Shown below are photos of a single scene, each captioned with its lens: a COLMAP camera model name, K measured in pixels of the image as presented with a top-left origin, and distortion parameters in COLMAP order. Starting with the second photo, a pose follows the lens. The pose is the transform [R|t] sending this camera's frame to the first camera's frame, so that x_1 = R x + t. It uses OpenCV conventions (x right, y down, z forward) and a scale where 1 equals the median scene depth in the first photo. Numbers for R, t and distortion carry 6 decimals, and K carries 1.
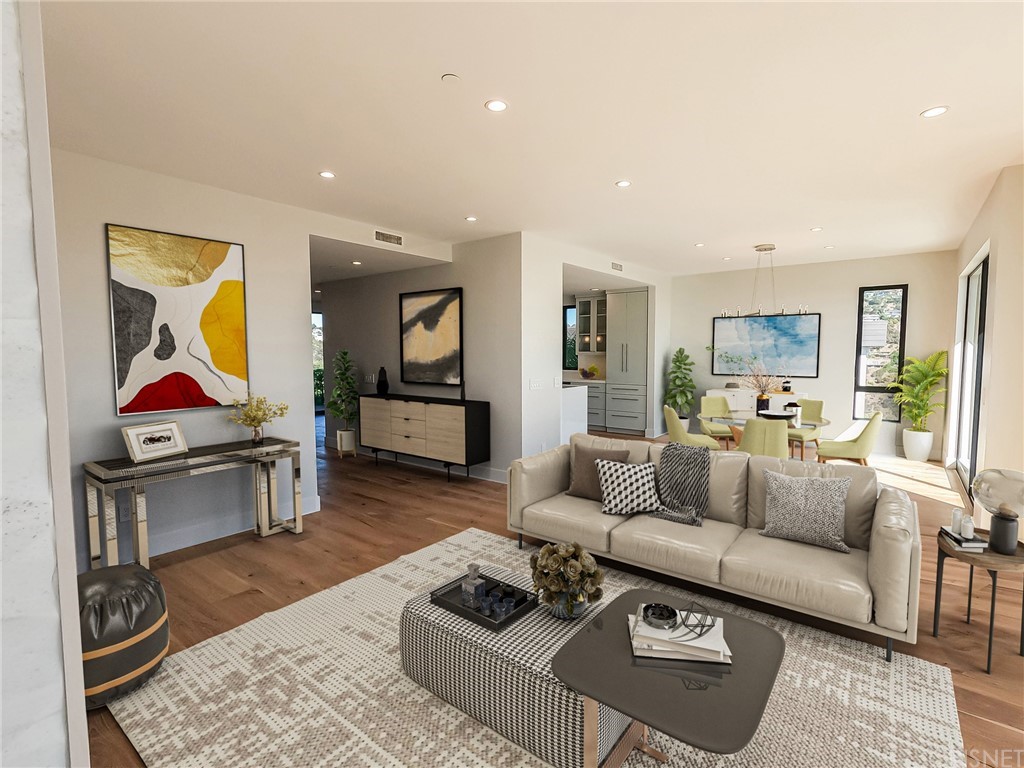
lens RADIAL K [[497.5, 0, 503.7], [0, 497.5, 384.6], [0, 0, 1]] dist [-0.001686, -0.000299]
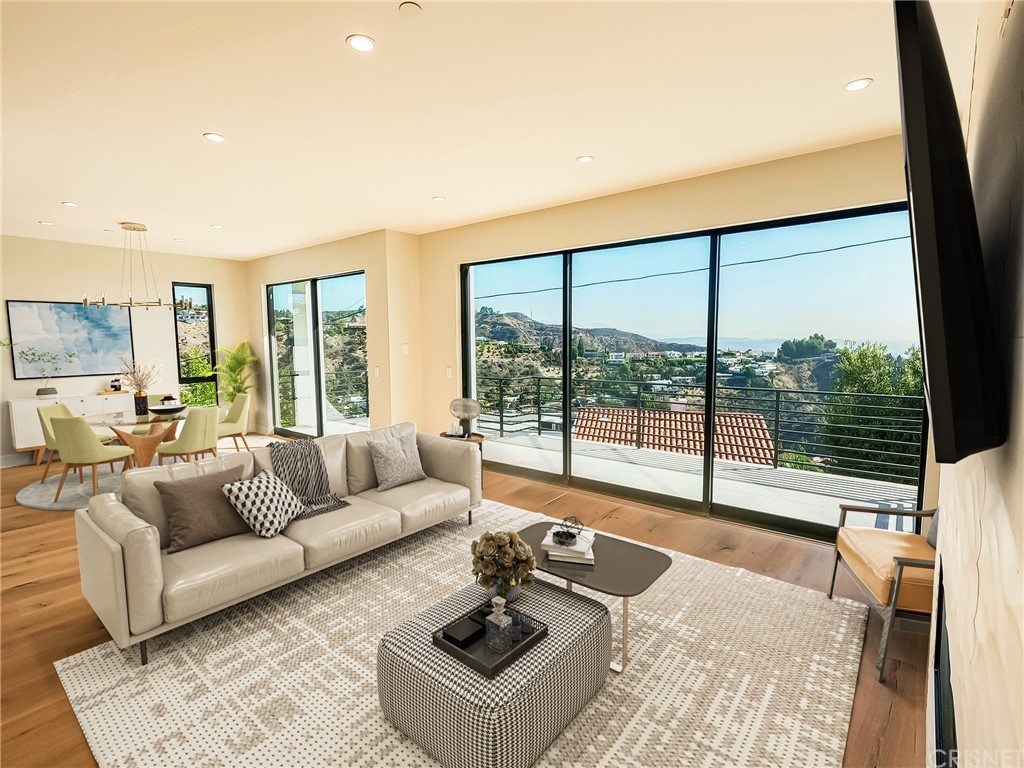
lens RADIAL K [[497.5, 0, 503.7], [0, 497.5, 384.6], [0, 0, 1]] dist [-0.001686, -0.000299]
pose [[0.023537, -0.091247, 0.995550, -0.289809], [0.083400, 0.992534, 0.088999, -0.018223], [-0.996238, 0.080934, 0.030971, 0.277224]]
